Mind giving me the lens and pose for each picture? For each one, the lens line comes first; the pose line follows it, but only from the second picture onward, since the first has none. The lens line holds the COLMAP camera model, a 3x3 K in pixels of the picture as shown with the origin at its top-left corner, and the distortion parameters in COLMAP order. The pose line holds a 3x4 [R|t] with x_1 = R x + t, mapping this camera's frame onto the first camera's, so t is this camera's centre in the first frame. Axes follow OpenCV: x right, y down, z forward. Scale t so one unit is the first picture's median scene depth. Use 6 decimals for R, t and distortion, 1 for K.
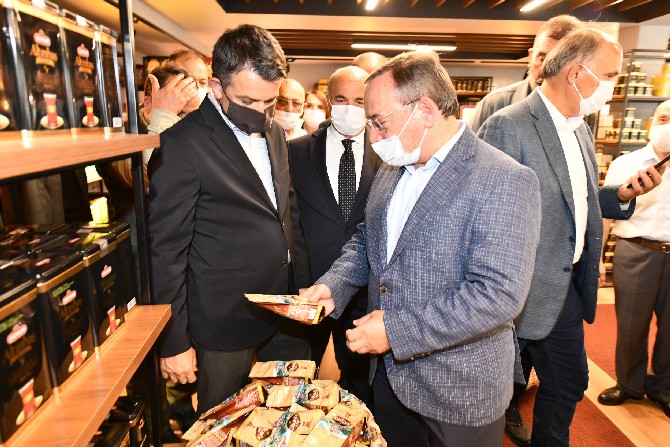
lens RADIAL K [[459.1, 0, 335.0], [0, 459.1, 223.5], [0, 0, 1]] dist [-0.001252, -0.002013]
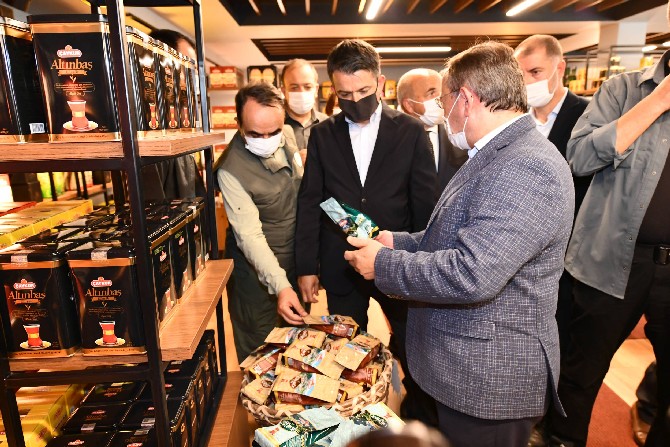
lens RADIAL K [[459.1, 0, 335.0], [0, 459.1, 223.5], [0, 0, 1]] dist [-0.001252, -0.002013]
pose [[0.999489, -0.030676, -0.008944, -0.013597], [0.030677, 0.999529, -0.000073, 0.024969], [0.008942, -0.000202, 0.999960, -0.103592]]
